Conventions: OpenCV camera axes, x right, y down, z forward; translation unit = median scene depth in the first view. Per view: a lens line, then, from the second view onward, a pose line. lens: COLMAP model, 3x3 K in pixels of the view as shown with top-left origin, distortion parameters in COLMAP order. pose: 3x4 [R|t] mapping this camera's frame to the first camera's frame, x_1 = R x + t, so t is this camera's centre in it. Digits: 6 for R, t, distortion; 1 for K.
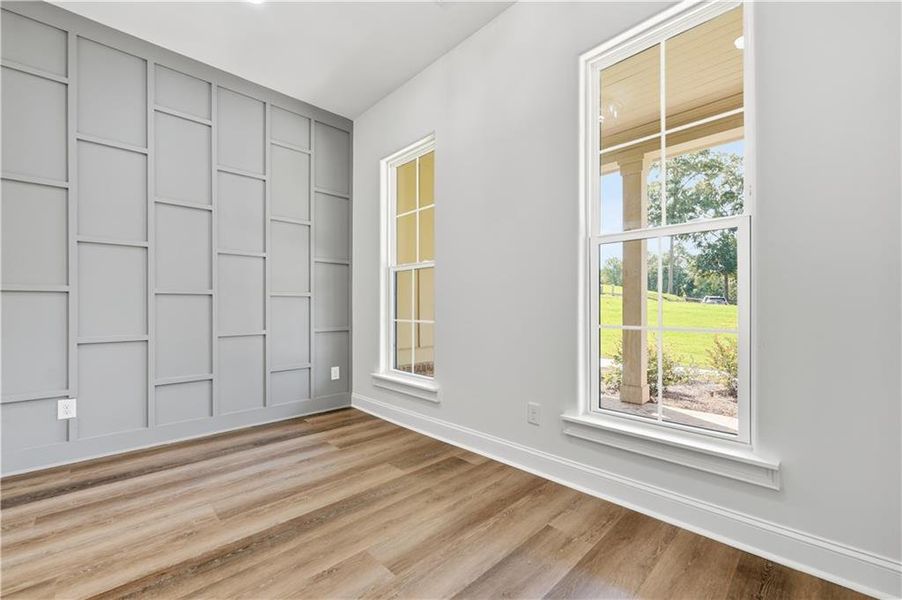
lens RADIAL K [[375.4, 0, 450.8], [0, 375.4, 302.1], [0, 0, 1]] dist [0.001642, 0.000062]
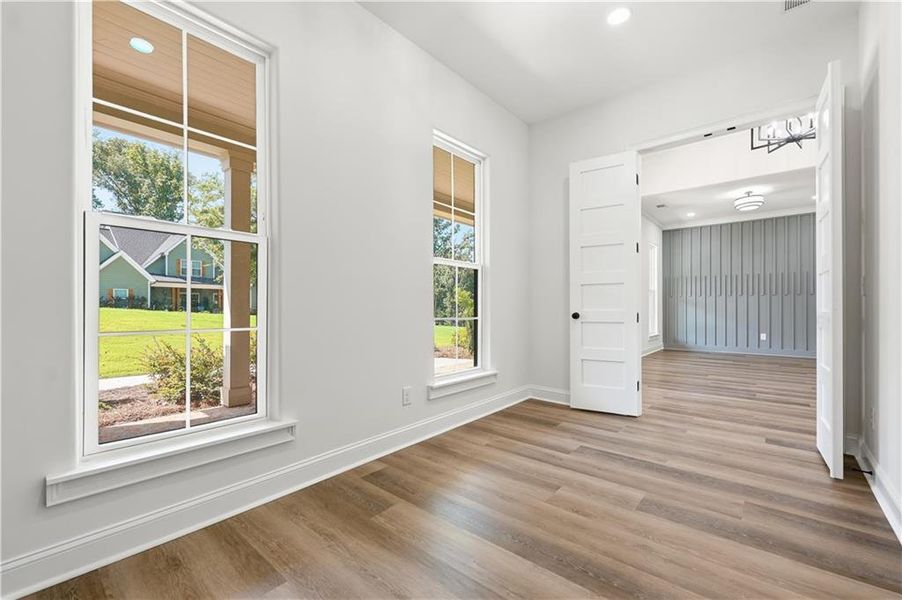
lens RADIAL K [[375.4, 0, 450.7], [0, 375.4, 306.0], [0, 0, 1]] dist [0.001642, 0.000062]
pose [[-0.088435, 0.001691, 0.996081, -1.171735], [-0.011543, 0.999930, -0.002722, 0.015368], [-0.996015, -0.011738, -0.088409, 1.163013]]
